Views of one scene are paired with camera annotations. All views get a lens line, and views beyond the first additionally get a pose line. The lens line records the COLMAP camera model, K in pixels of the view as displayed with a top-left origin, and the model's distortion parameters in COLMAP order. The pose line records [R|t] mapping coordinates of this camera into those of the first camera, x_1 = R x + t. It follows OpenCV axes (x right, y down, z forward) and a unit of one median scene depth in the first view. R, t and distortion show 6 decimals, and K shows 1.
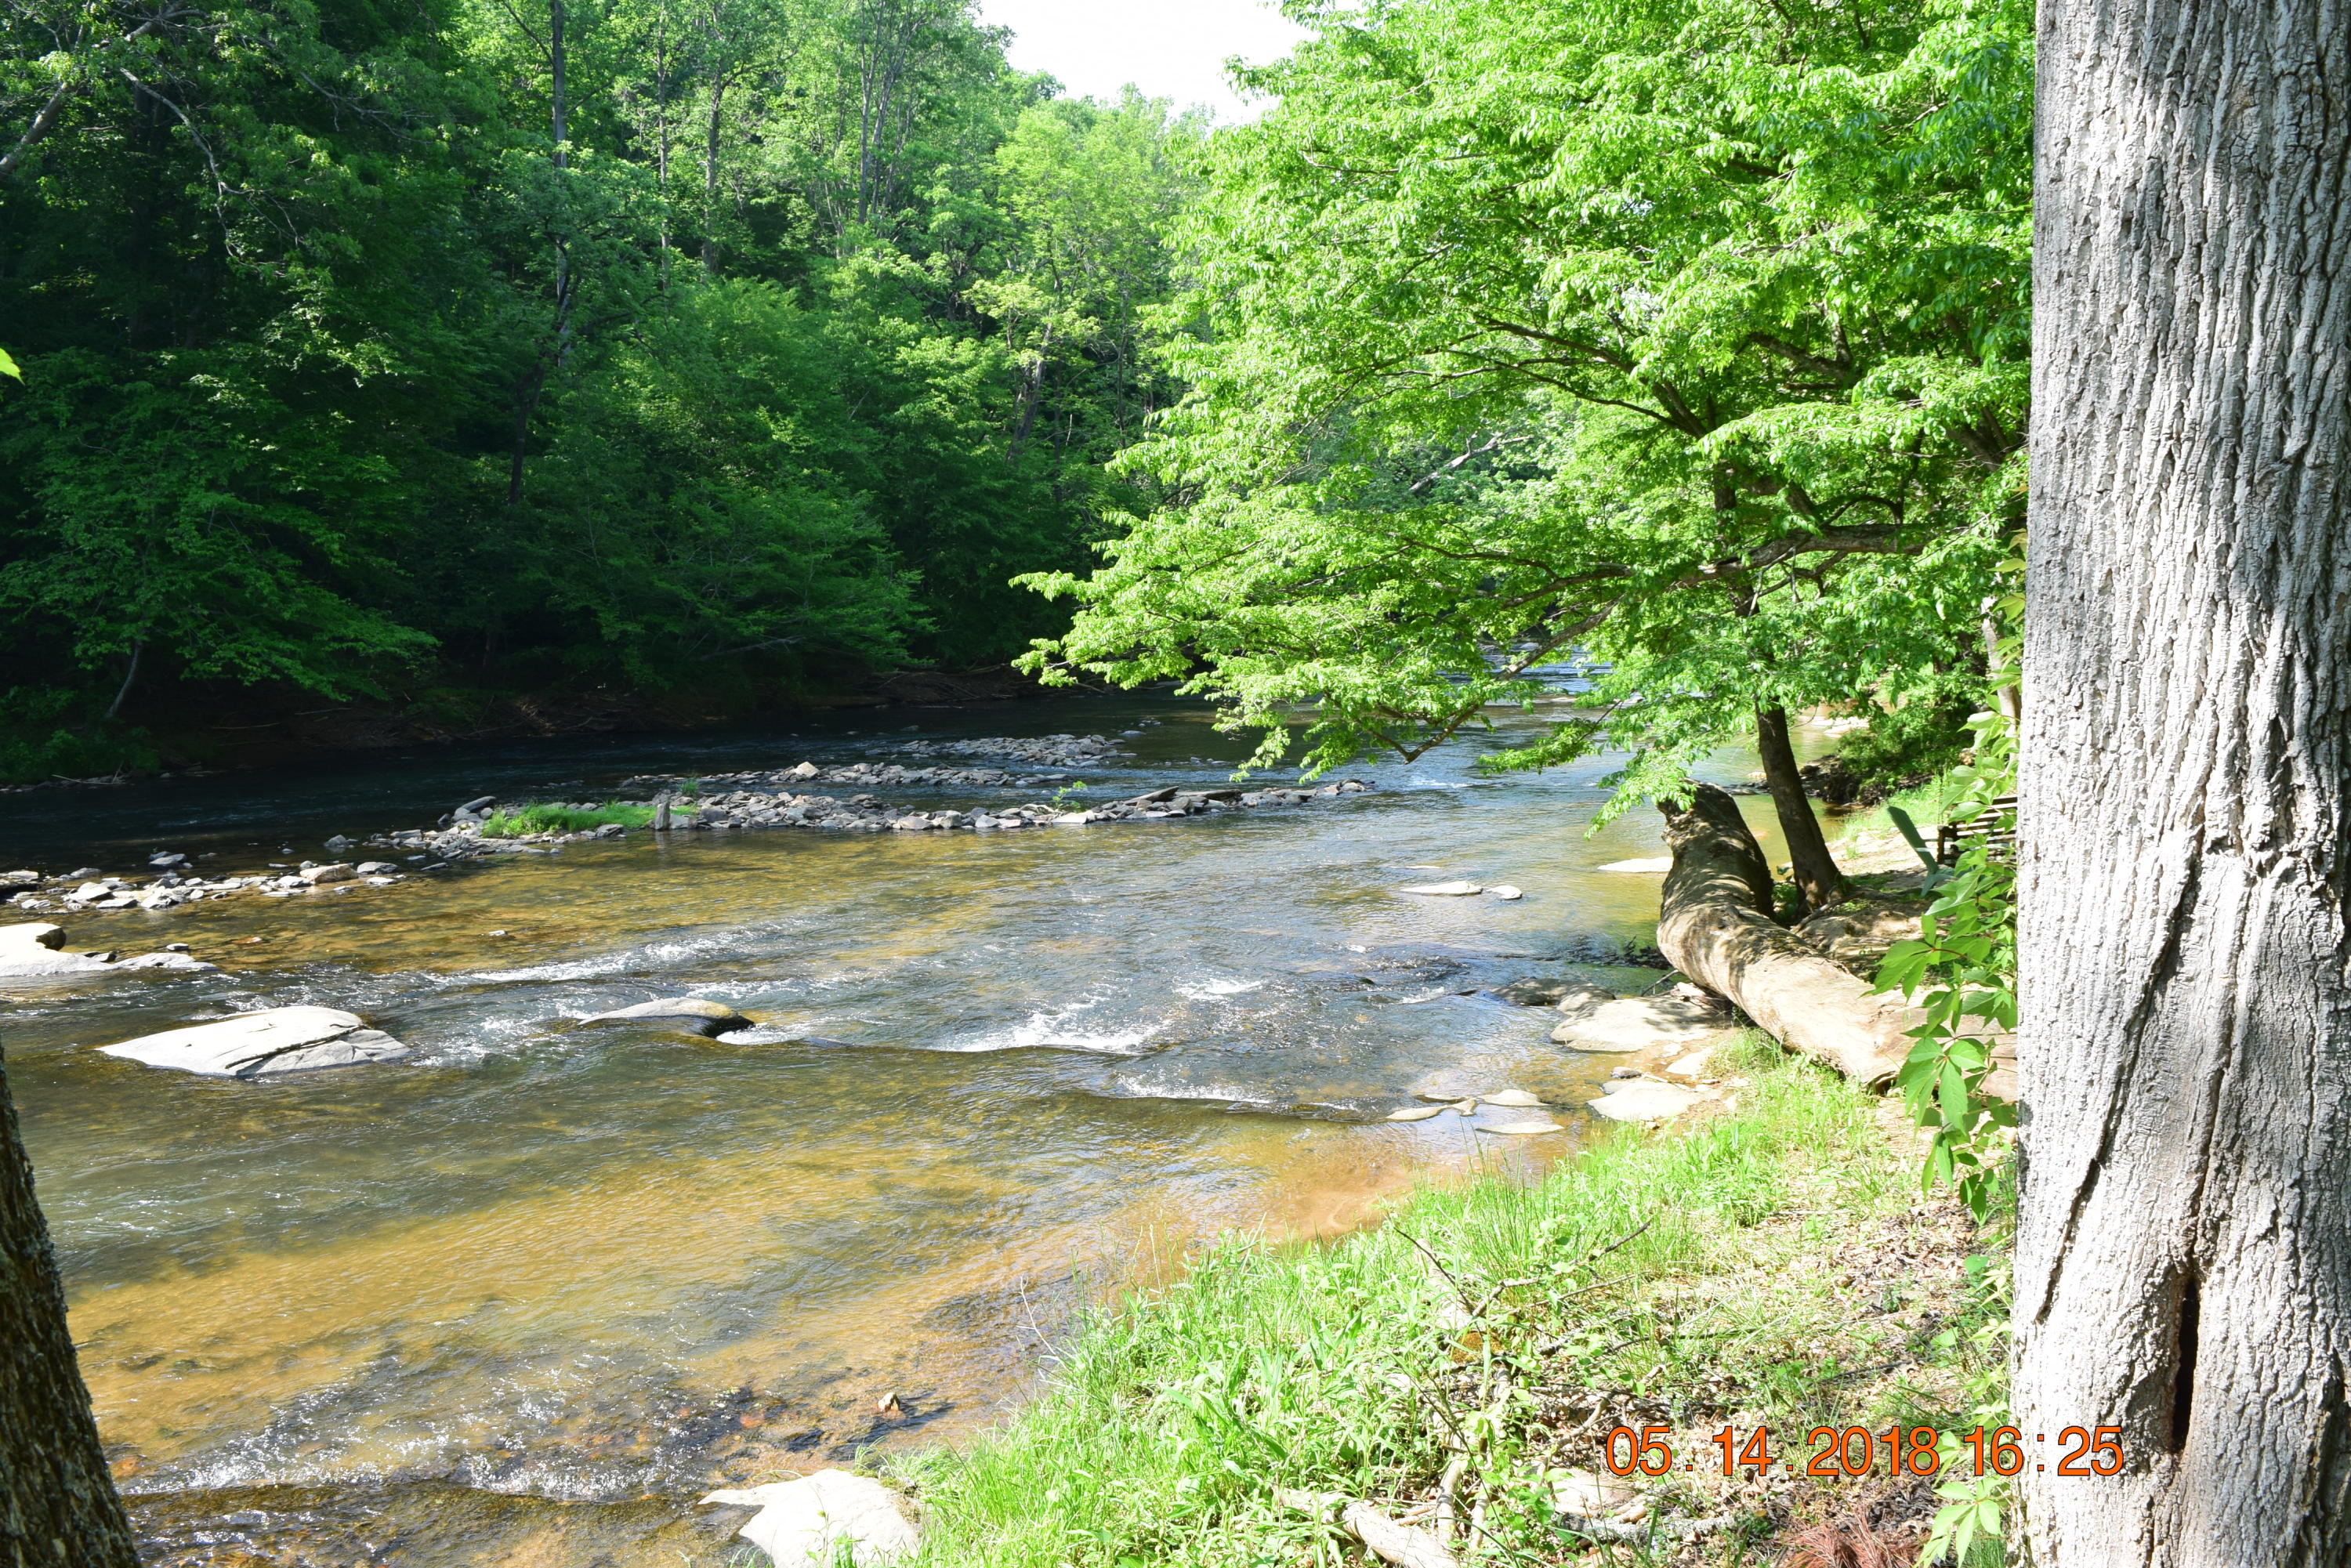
lens RADIAL K [[1881.0, 0, 1182.7], [0, 1881.0, 788.8], [0, 0, 1]] dist [-0.094279, 0.015930]
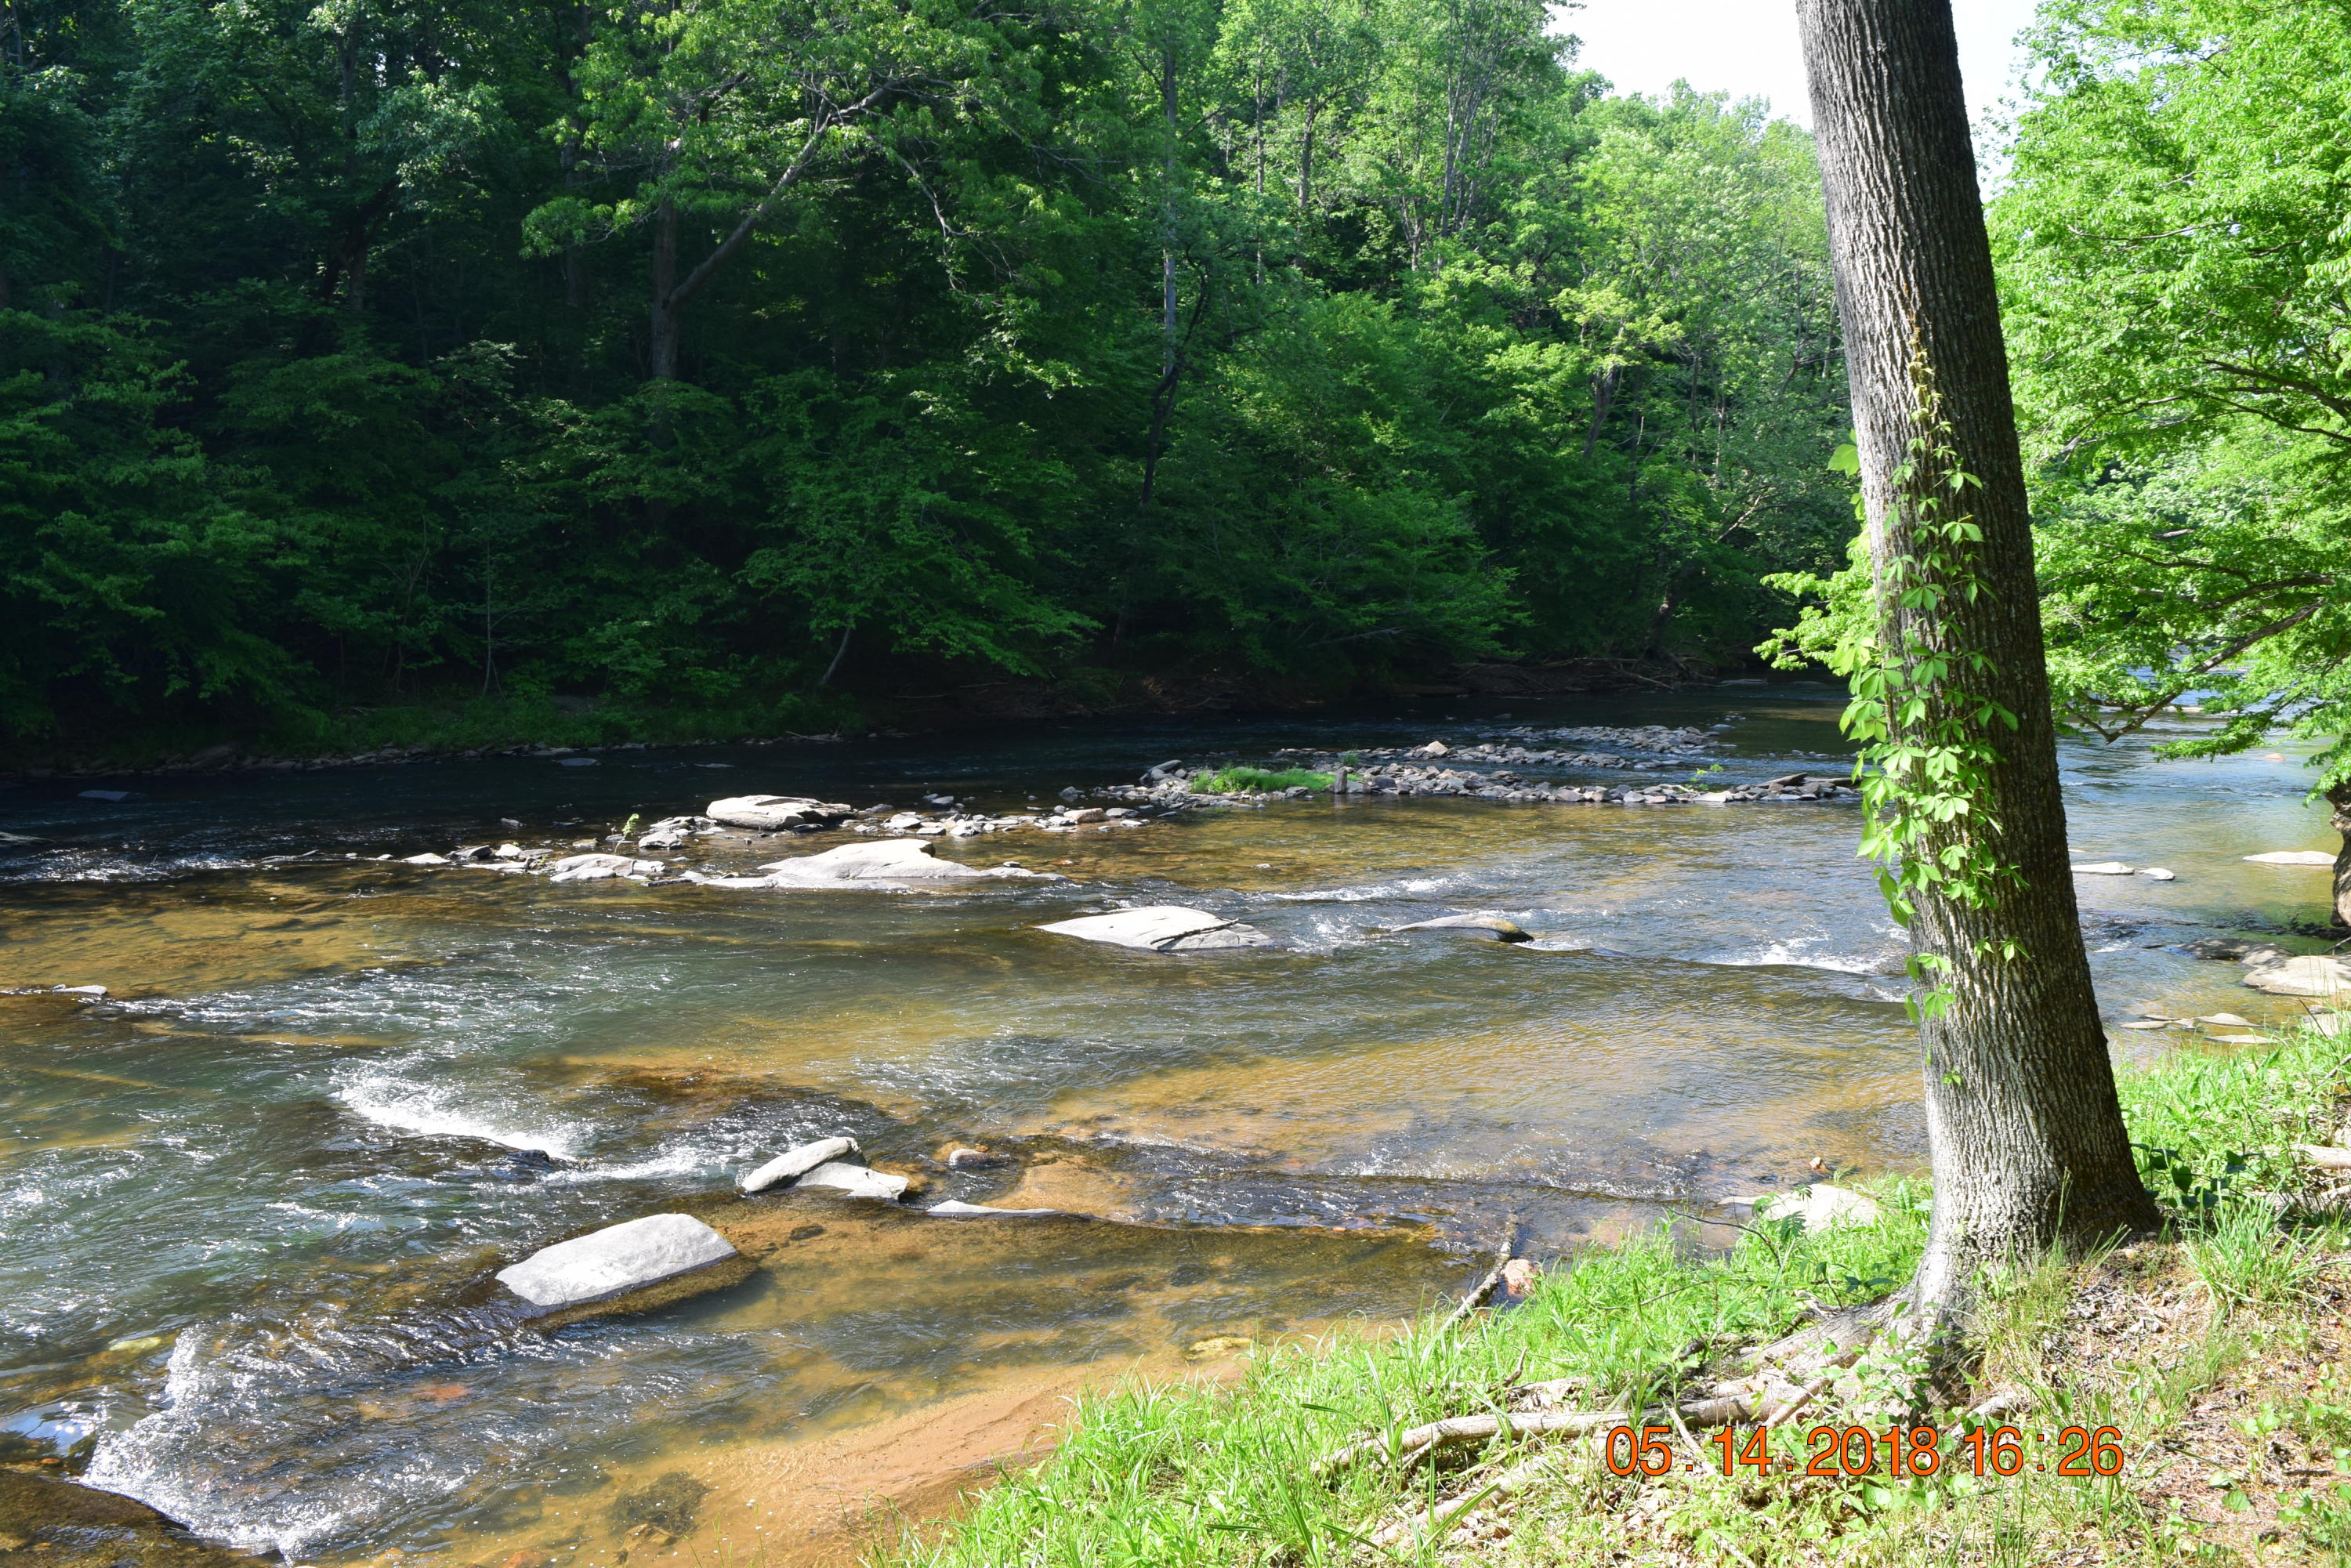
lens RADIAL K [[1881.0, 0, 1169.9], [0, 1881.0, 780.1], [0, 0, 1]] dist [-0.094279, 0.015930]
pose [[0.962032, 0.036886, -0.270433, -0.053801], [-0.037553, 0.999291, 0.002709, 0.011399], [0.270341, 0.007550, 0.962735, -0.099028]]
